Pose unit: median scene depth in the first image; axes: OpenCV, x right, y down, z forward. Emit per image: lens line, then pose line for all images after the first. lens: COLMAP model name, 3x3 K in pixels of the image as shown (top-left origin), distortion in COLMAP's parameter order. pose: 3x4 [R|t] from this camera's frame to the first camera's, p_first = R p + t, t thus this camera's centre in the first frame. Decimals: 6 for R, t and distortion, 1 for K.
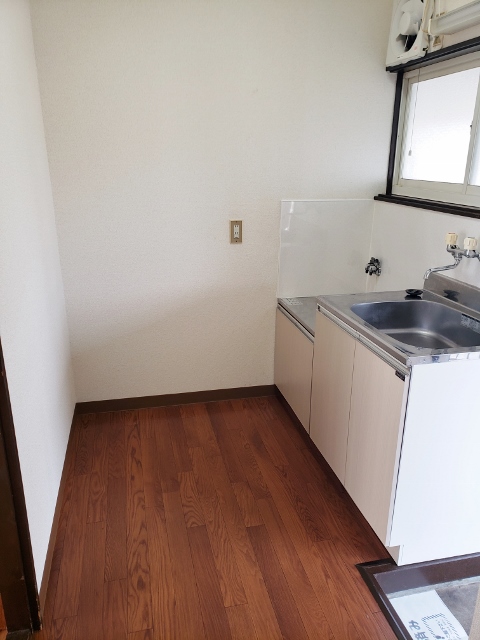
lens RADIAL K [[494.7, 0, 240.0], [0, 494.7, 320.0], [0, 0, 1]] dist [-0.006934, 0.056848]
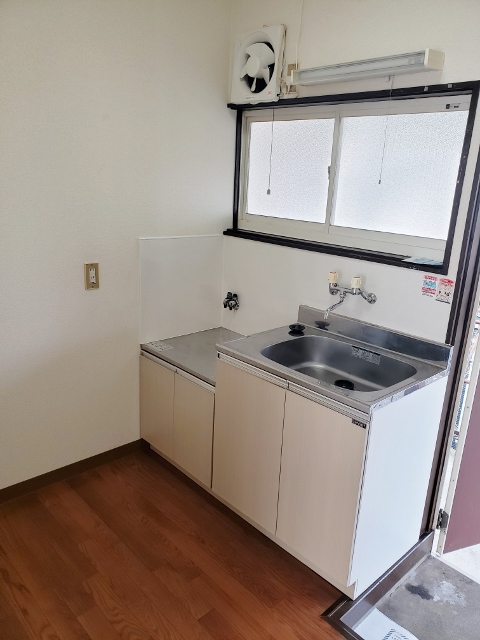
lens RADIAL K [[498.3, 0, 239.9], [0, 498.3, 327.4], [0, 0, 1]] dist [0.037255, -0.009582]
pose [[0.864242, -0.113812, 0.490033, -0.263404], [0.117280, 0.992815, 0.023745, -0.095496], [-0.489214, 0.036950, 0.871381, 0.143524]]
